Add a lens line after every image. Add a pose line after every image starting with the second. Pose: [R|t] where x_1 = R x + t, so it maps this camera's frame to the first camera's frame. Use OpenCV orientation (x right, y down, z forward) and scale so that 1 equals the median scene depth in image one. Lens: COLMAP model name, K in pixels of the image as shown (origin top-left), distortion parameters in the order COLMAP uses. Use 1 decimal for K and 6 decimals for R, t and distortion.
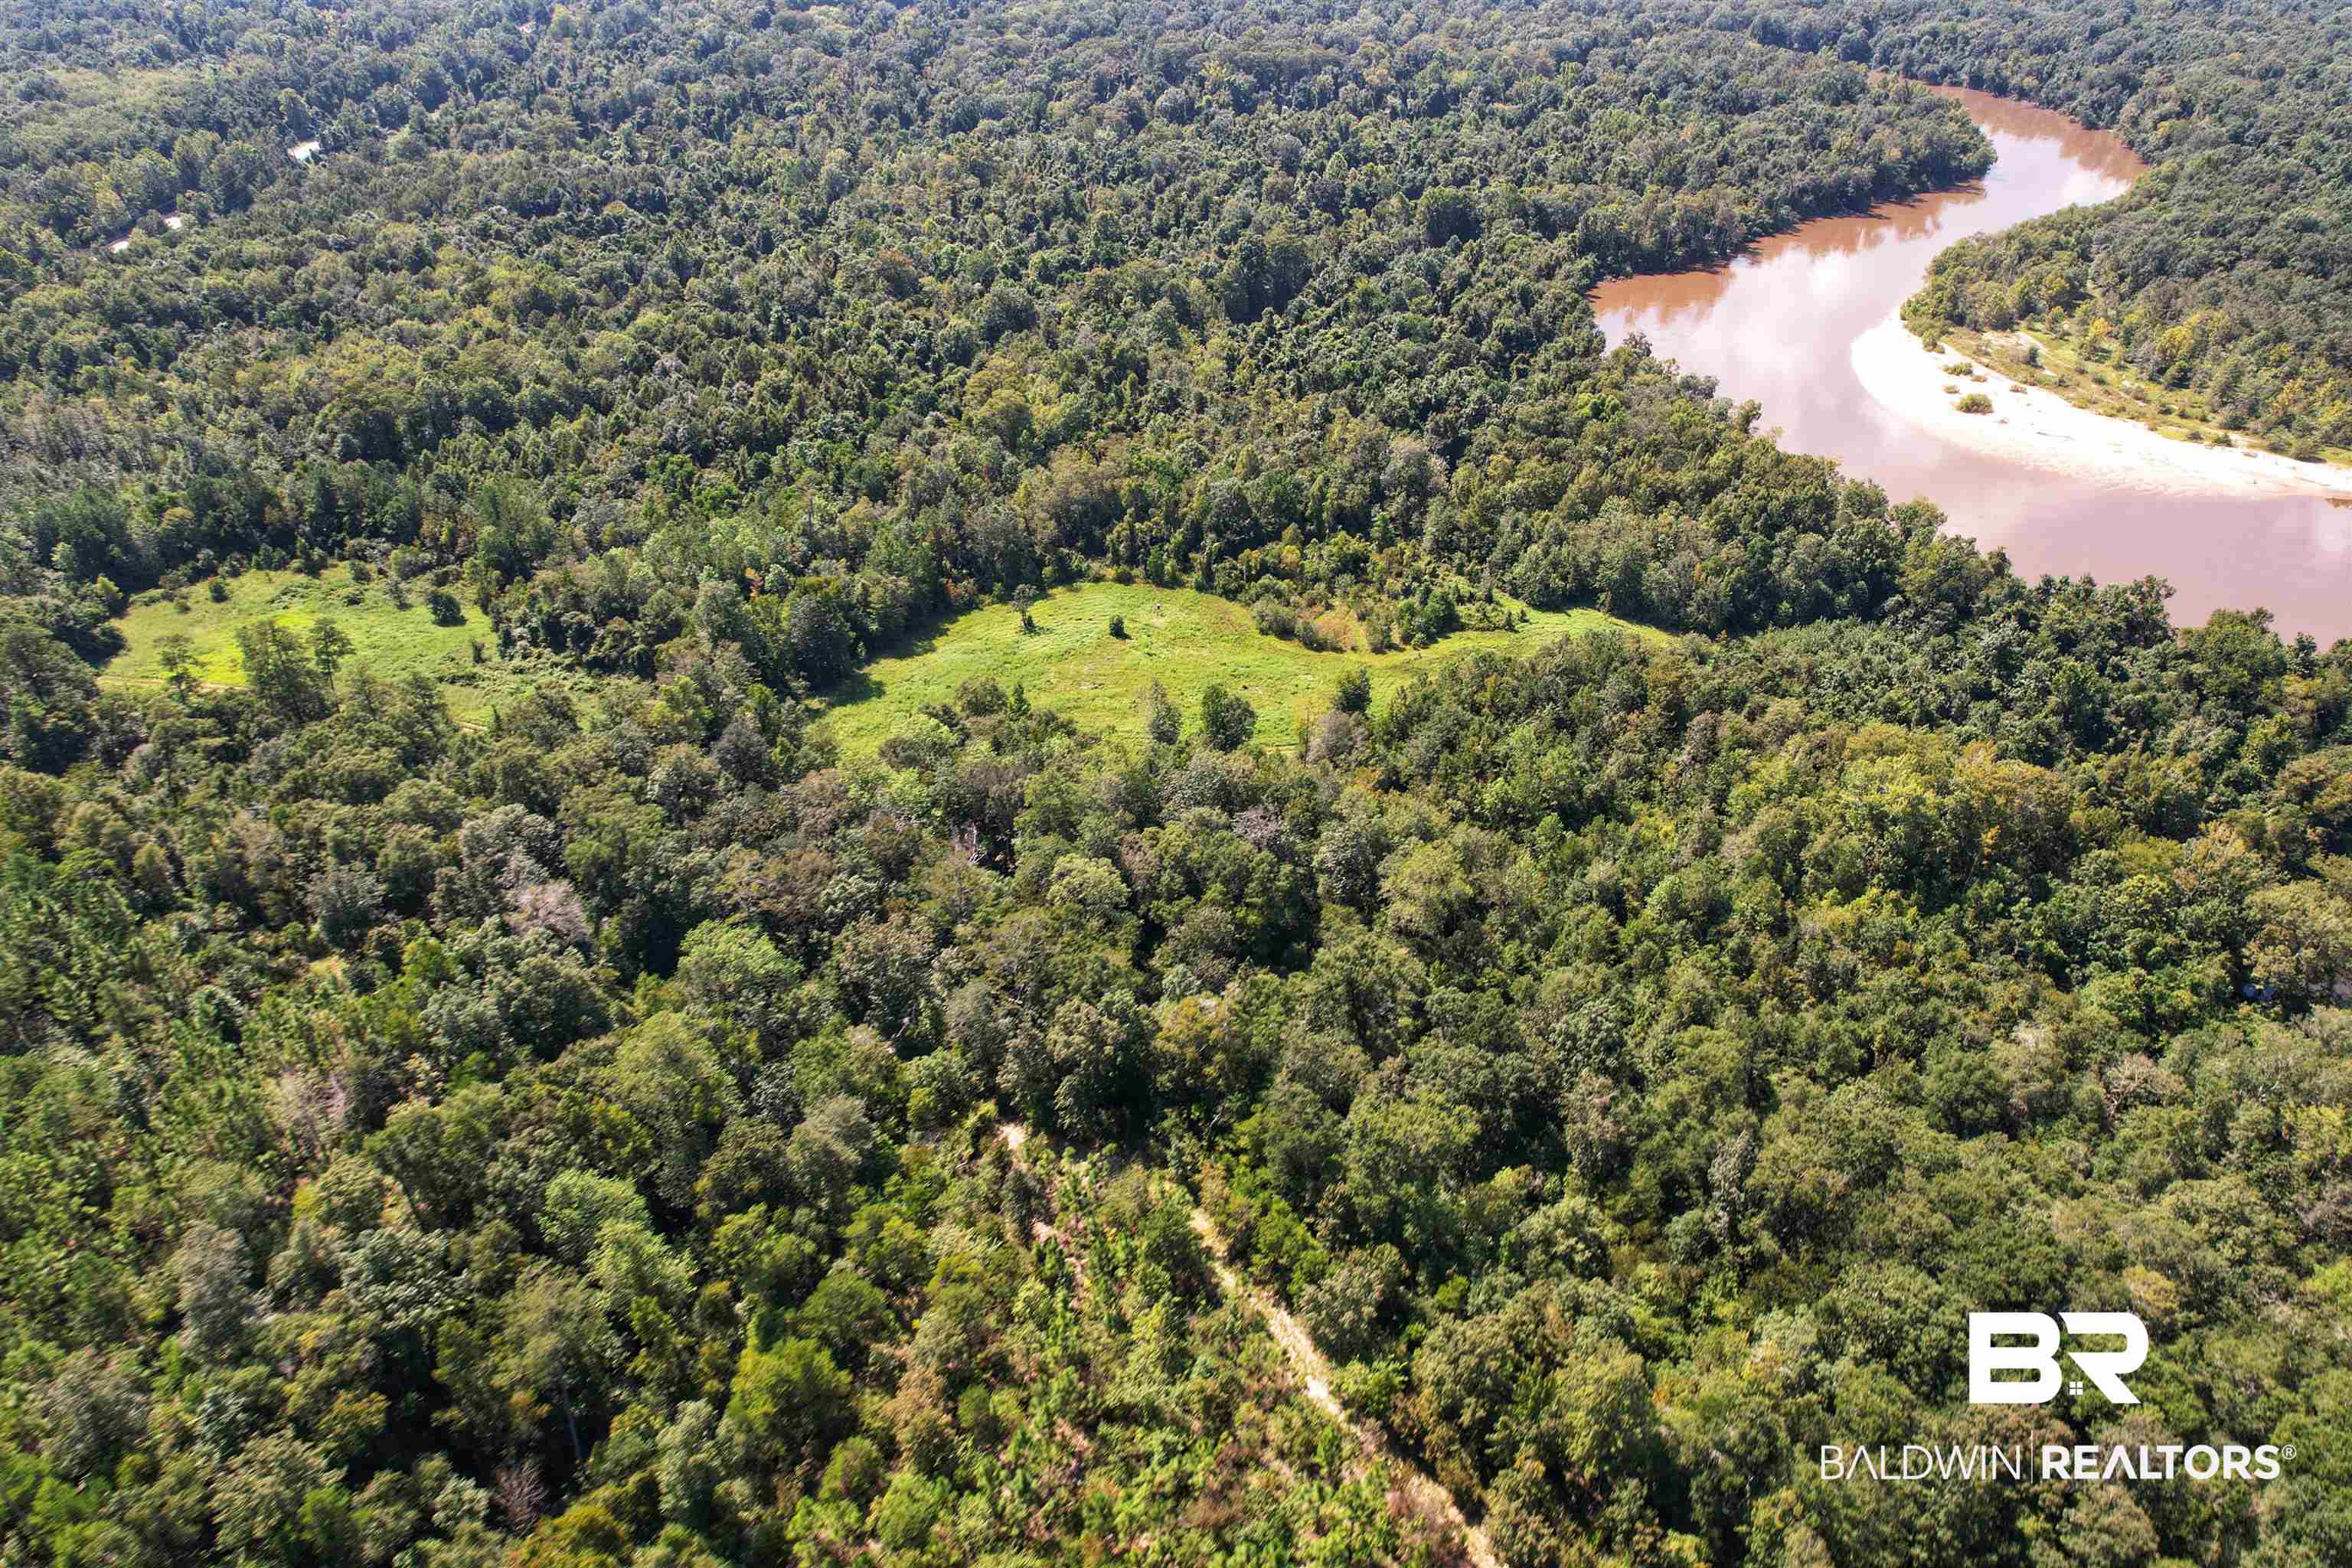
lens RADIAL K [[1512.4, 0, 1192.2], [0, 1512.4, 780.1], [0, 0, 1]] dist [-0.072987, 0.073508]
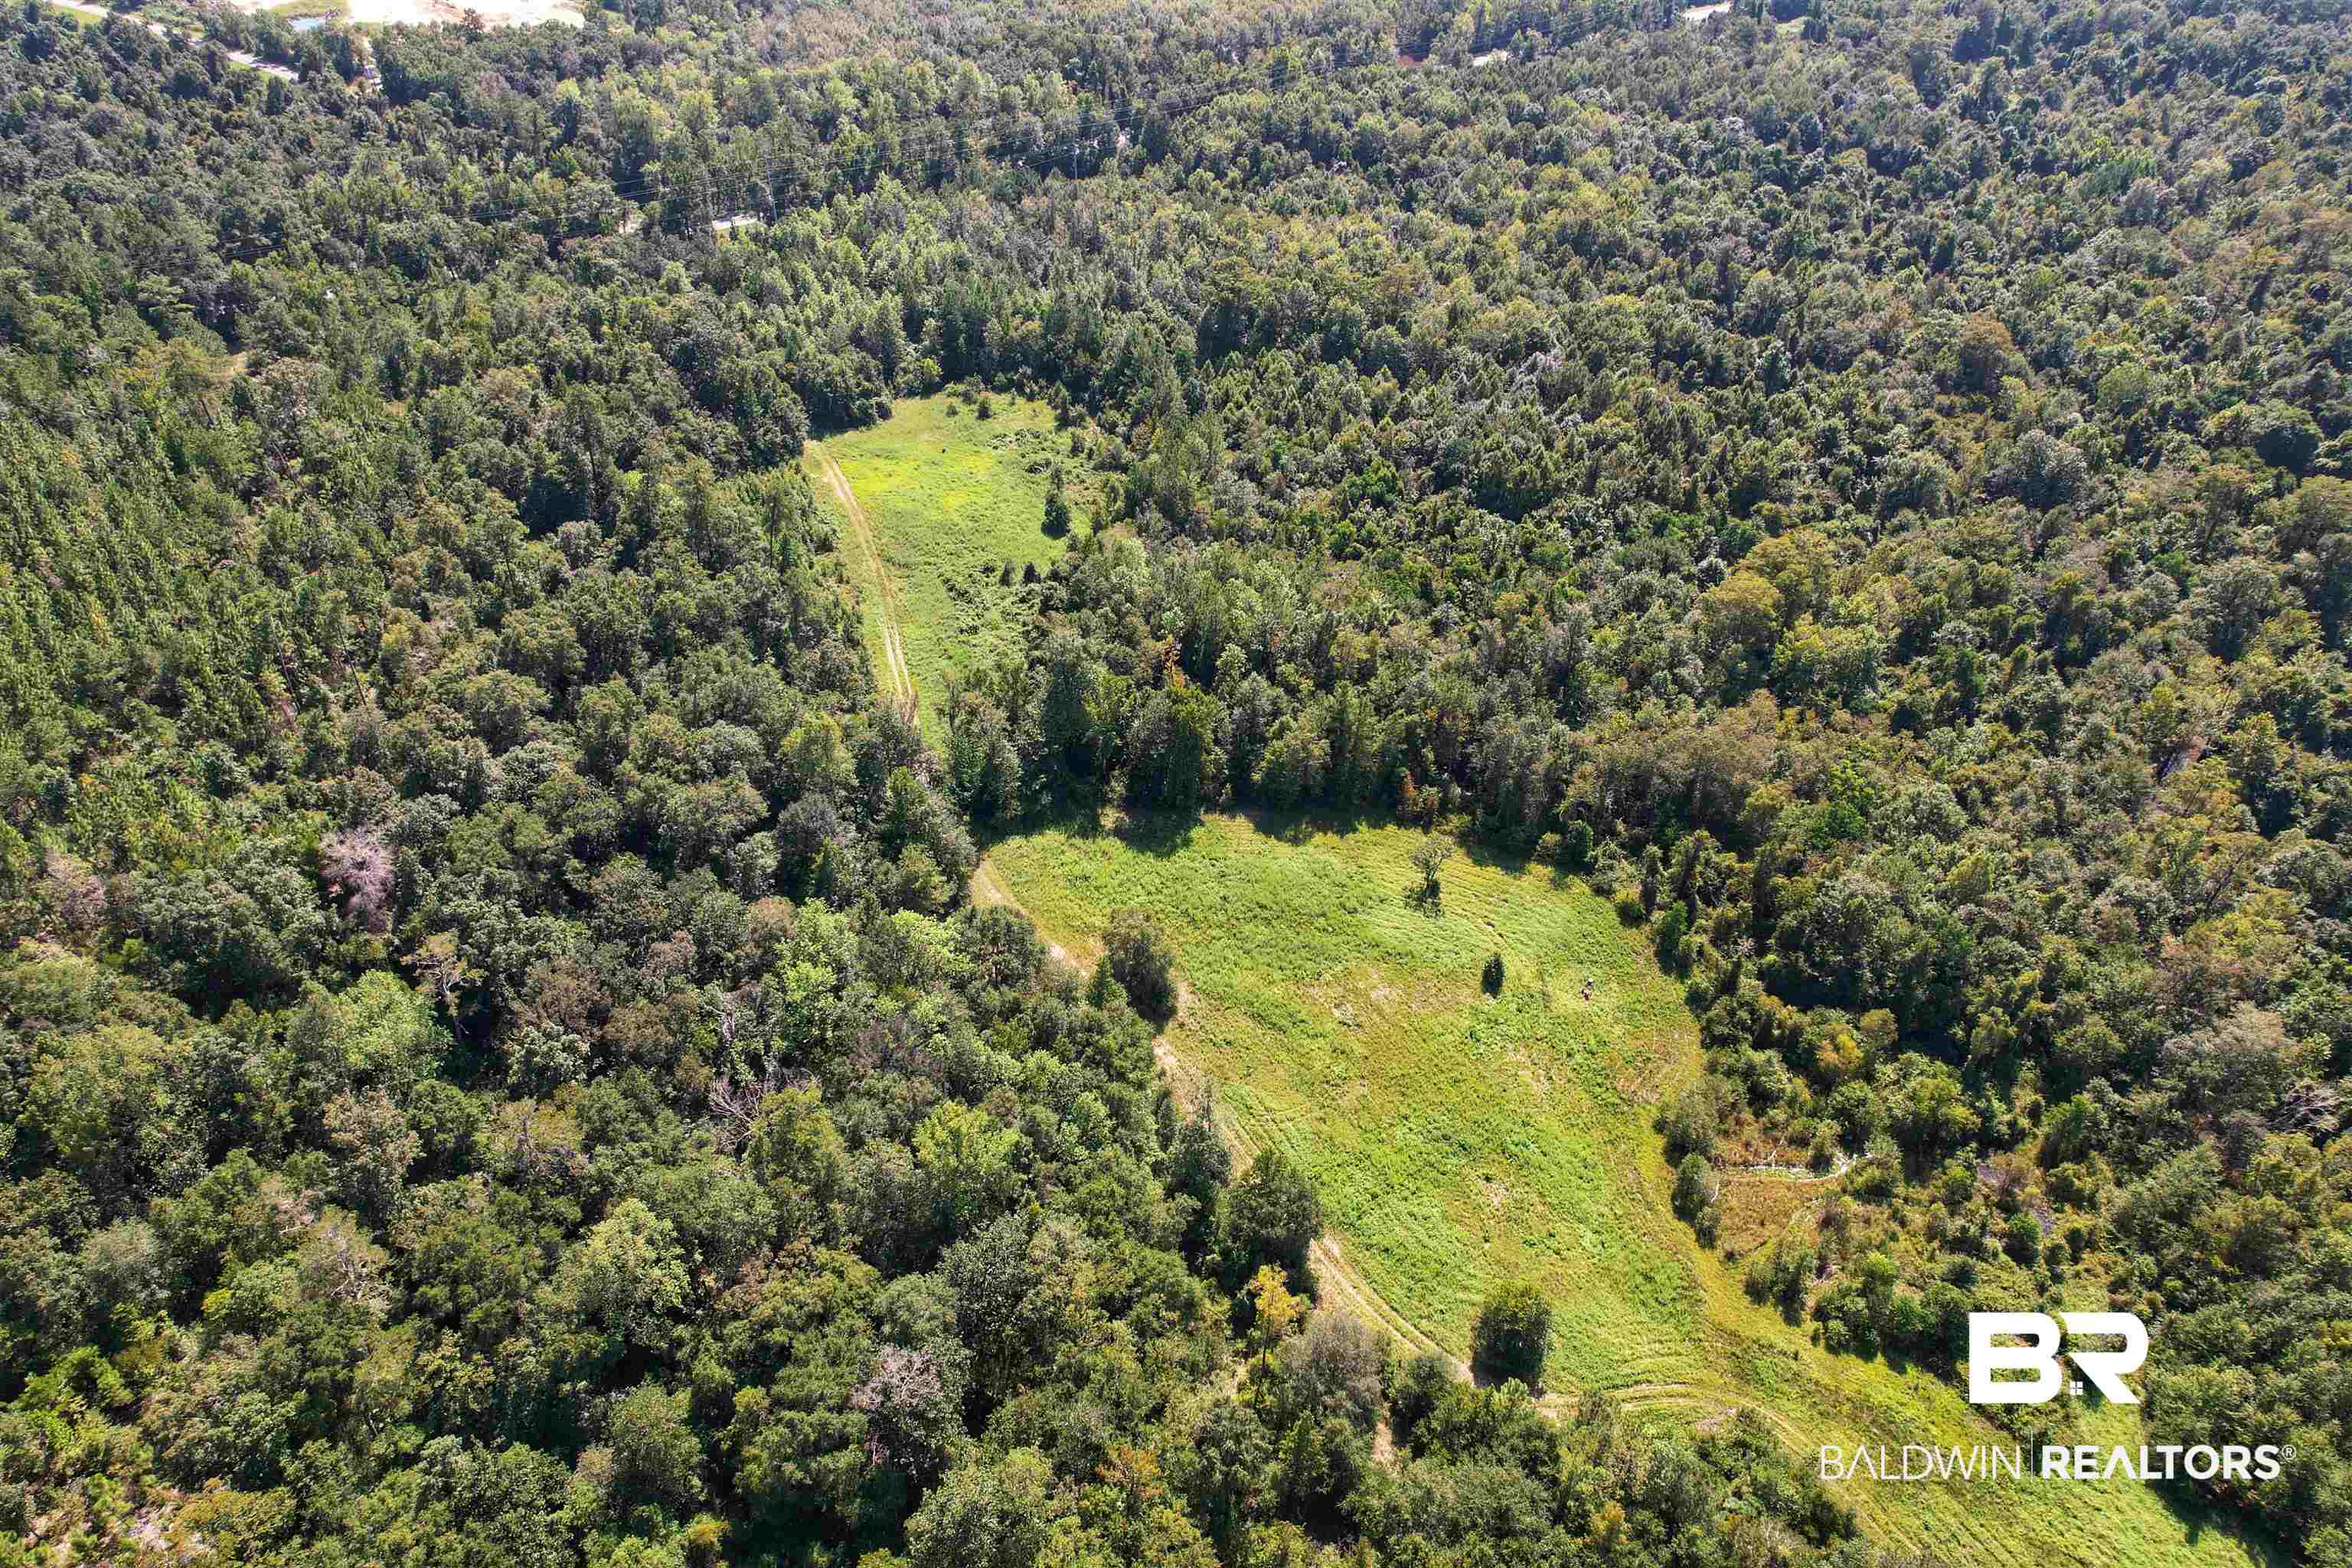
lens RADIAL K [[1510.0, 0, 1218.6], [0, 1510.0, 792.2], [0, 0, 1]] dist [-0.068369, 0.085160]
pose [[0.520532, 0.540465, -0.661018, 0.242790], [-0.480059, 0.825469, 0.296892, -0.261051], [0.706109, 0.162786, 0.689138, 0.377881]]
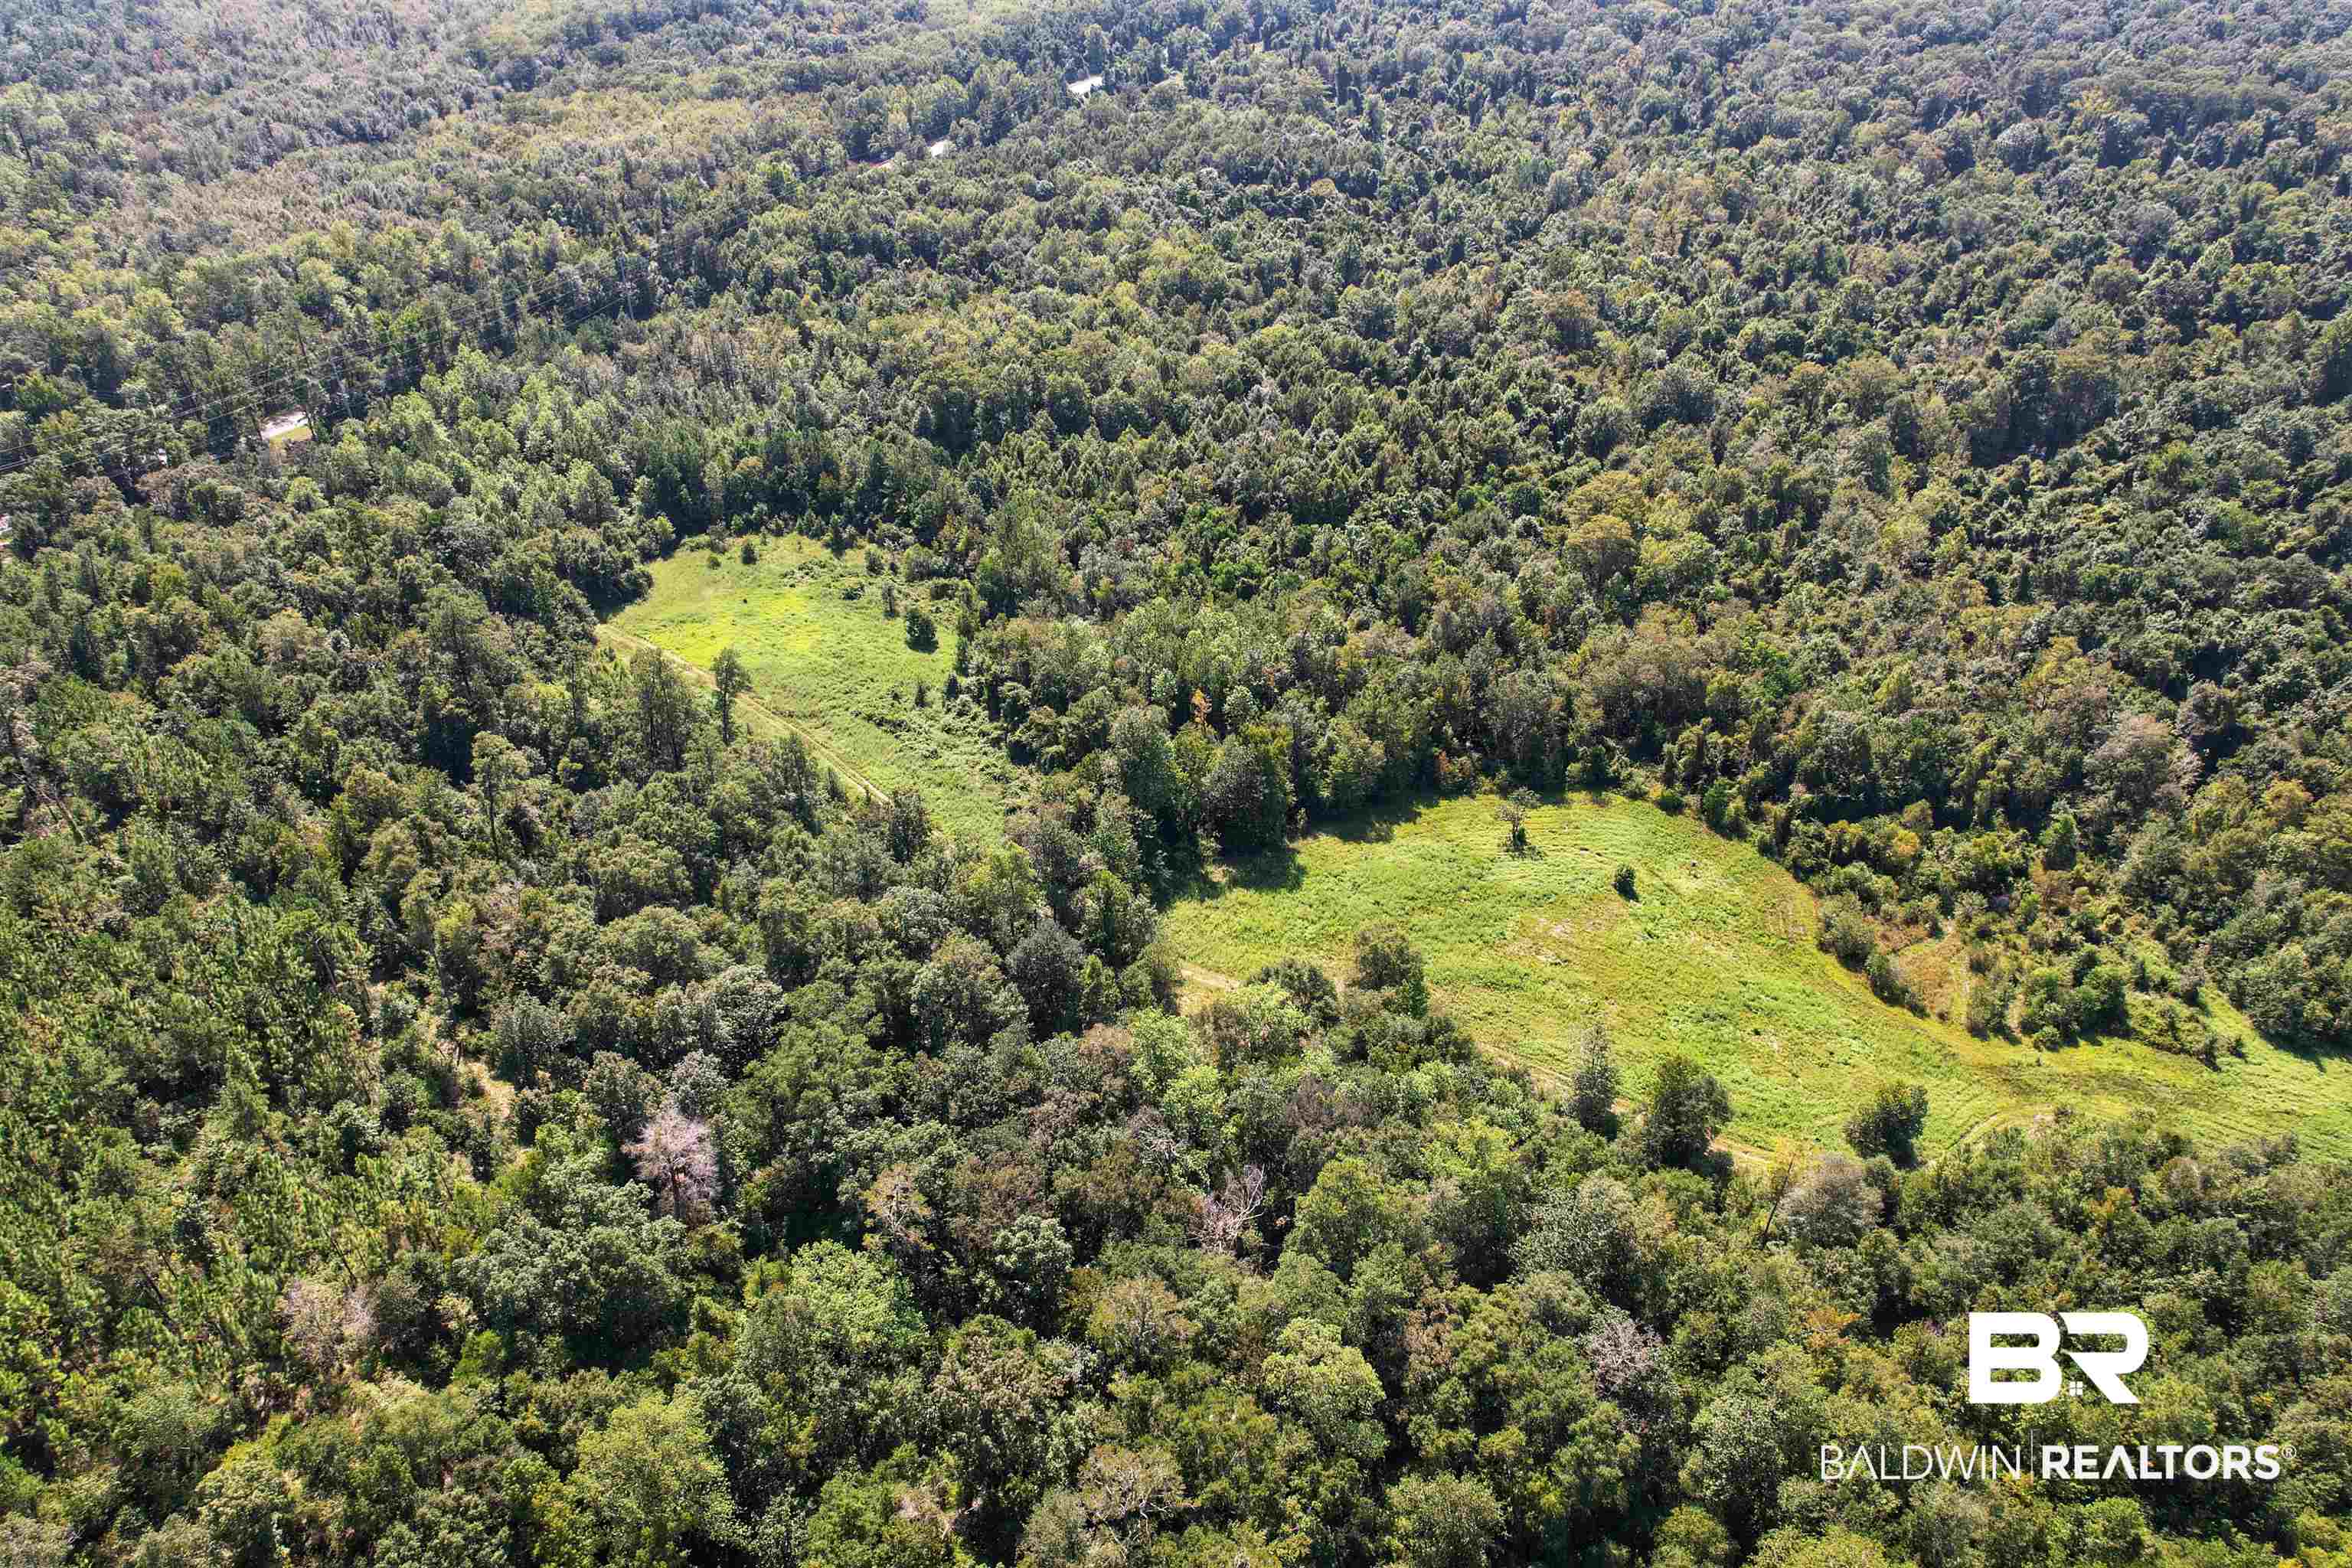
lens RADIAL K [[1512.4, 0, 1192.2], [0, 1512.4, 780.1], [0, 0, 1]] dist [-0.072987, 0.073508]
pose [[0.868329, 0.288383, -0.403534, 0.044268], [-0.277318, 0.956826, 0.087054, -0.132419], [0.411217, 0.036316, 0.910814, 0.186850]]
